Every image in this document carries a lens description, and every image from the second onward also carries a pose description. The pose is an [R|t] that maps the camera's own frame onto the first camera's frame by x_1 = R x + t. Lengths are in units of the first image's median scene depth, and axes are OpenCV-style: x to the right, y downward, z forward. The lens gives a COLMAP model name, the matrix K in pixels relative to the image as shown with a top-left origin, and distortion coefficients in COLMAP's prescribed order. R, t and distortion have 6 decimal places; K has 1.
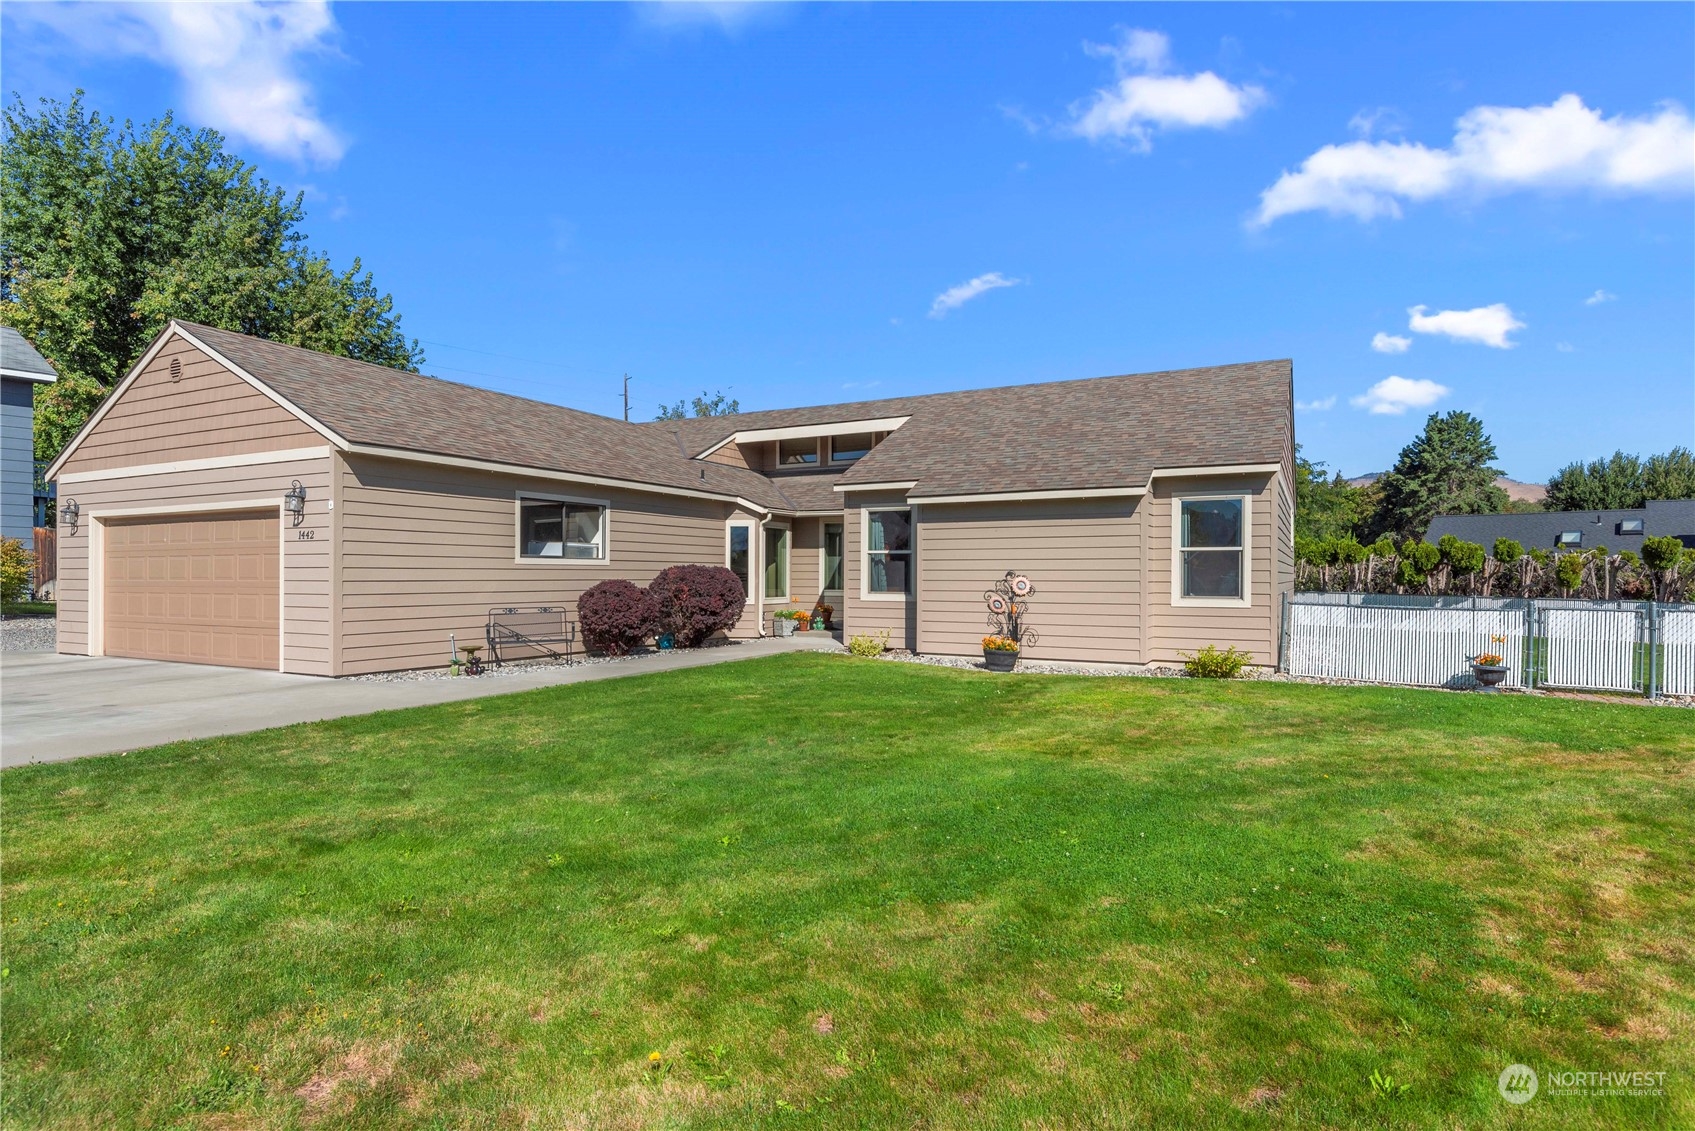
lens RADIAL K [[956.4, 0, 827.1], [0, 956.4, 561.6], [0, 0, 1]] dist [0.004253, 0.000660]
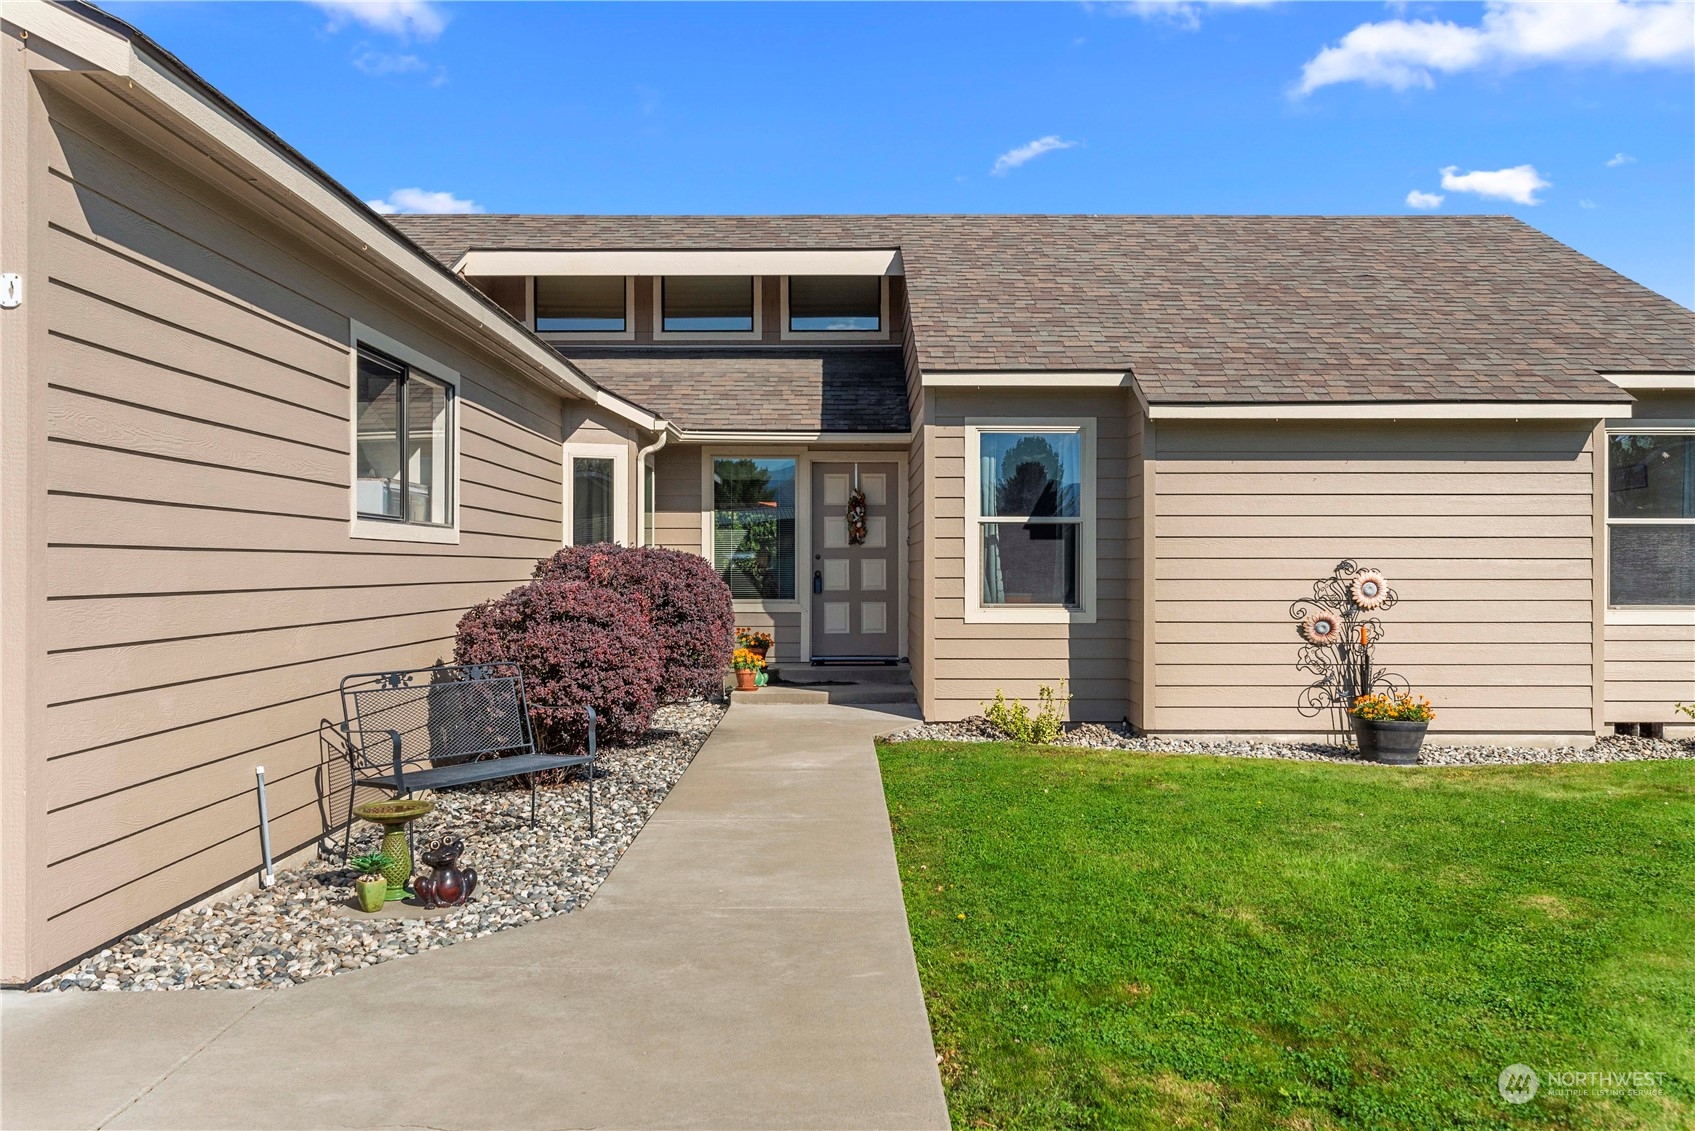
lens RADIAL K [[1478.9, 0, 841.2], [0, 1478.9, 556.9], [0, 0, 1]] dist [0.001869, -0.000675]
pose [[0.866729, 0.001709, 0.498776, -0.425030], [-0.005509, 0.999966, 0.006148, 0.004846], [-0.498749, -0.008076, 0.866709, 0.453013]]
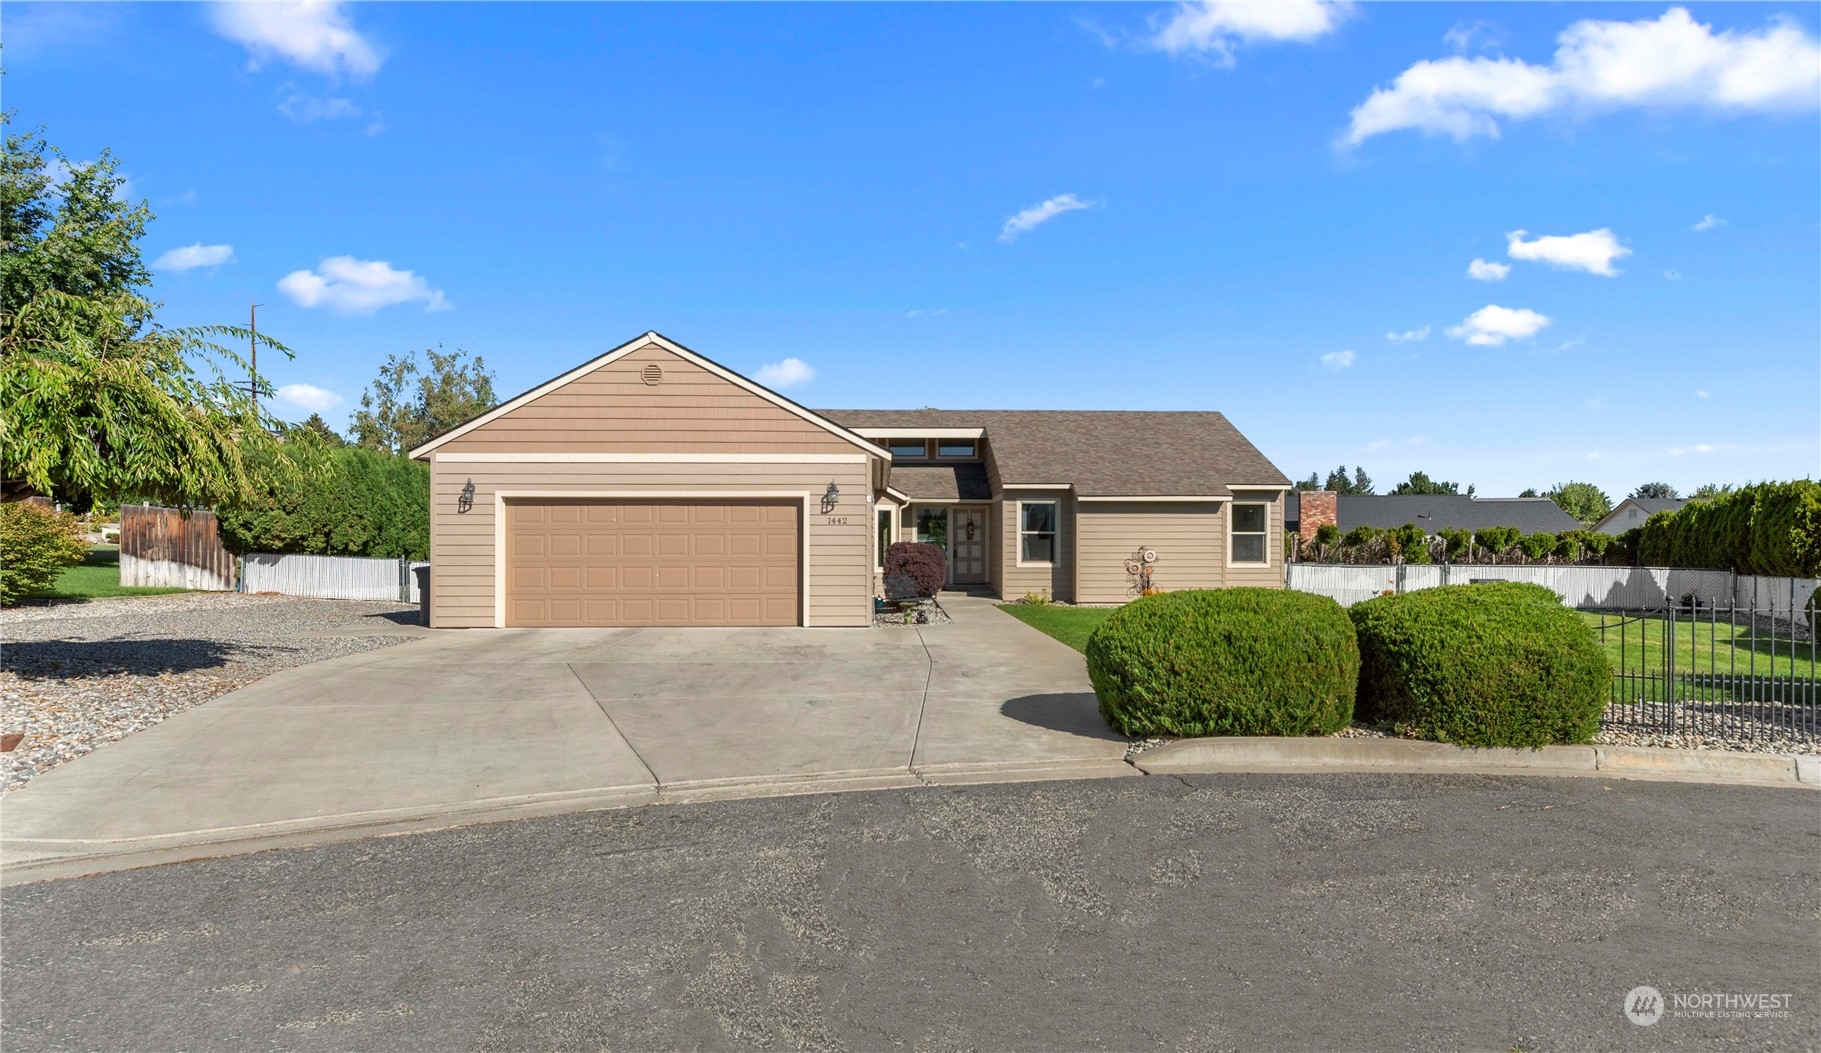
lens RADIAL K [[1041.0, 0, 906.1], [0, 1041.0, 531.7], [0, 0, 1]] dist [-0.003527, 0.000637]
pose [[0.847730, 0.006055, 0.530393, -1.011142], [-0.006512, 0.999978, -0.001007, -0.009611], [-0.530388, -0.002600, 0.847751, -0.216482]]
